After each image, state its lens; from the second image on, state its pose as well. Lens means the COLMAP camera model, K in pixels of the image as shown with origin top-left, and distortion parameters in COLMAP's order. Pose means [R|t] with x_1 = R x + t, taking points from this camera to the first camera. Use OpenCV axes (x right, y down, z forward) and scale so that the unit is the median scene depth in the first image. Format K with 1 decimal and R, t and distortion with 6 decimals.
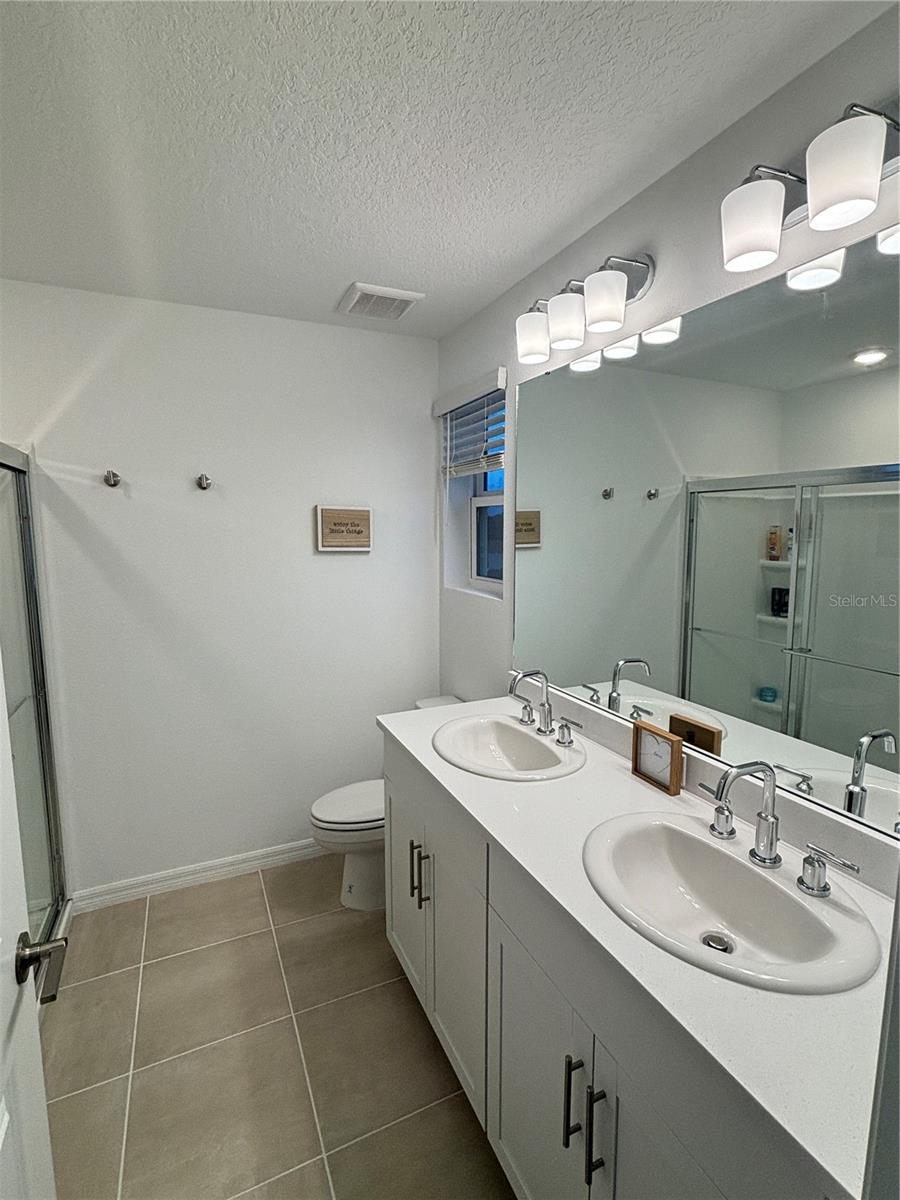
lens RADIAL K [[570.3, 0, 448.2], [0, 570.3, 597.3], [0, 0, 1]] dist [-0.005013, -0.000019]
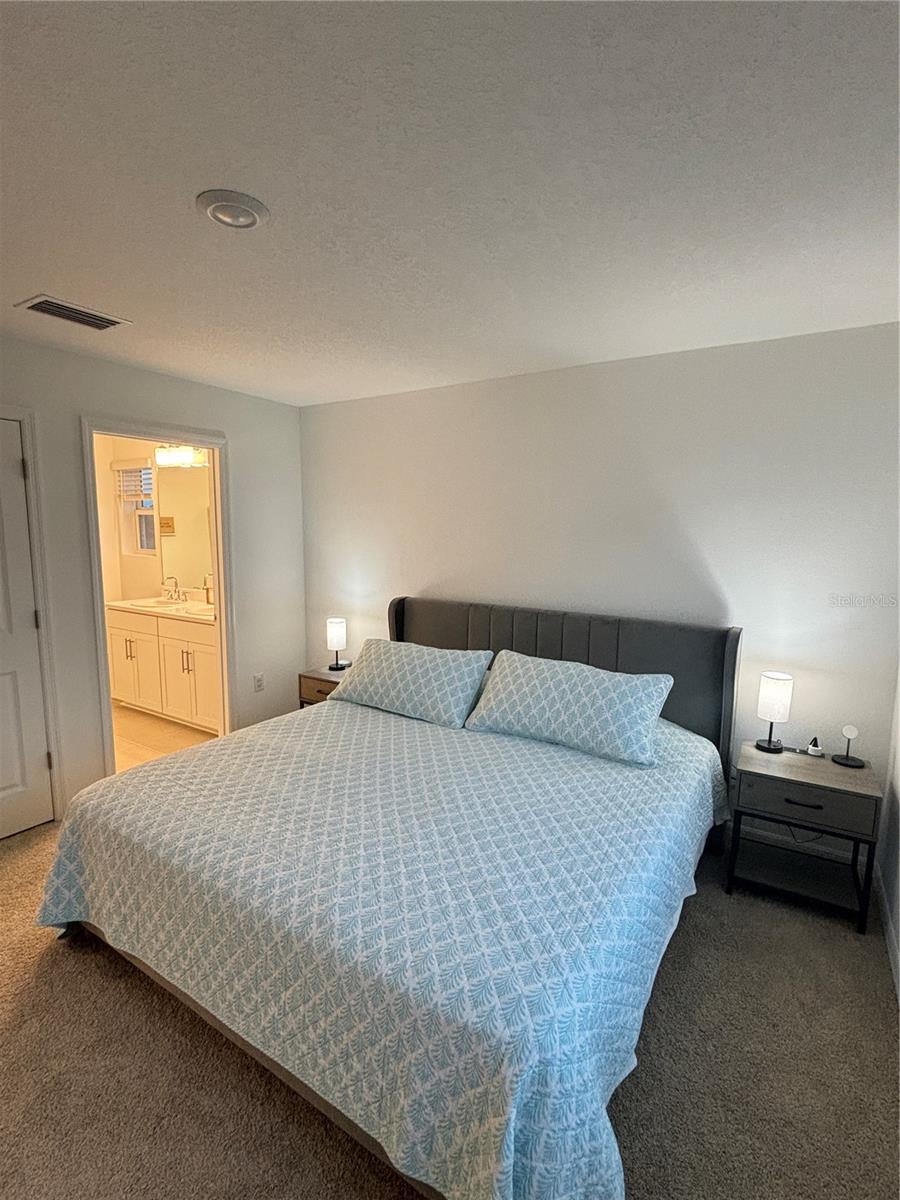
lens RADIAL K [[570.3, 0, 447.3], [0, 570.3, 604.3], [0, 0, 1]] dist [-0.005013, -0.000019]
pose [[0.839469, -0.065811, 0.539408, -0.145824], [0.057812, 0.997822, 0.031768, 0.164578], [-0.540324, 0.004516, 0.841445, -1.341420]]
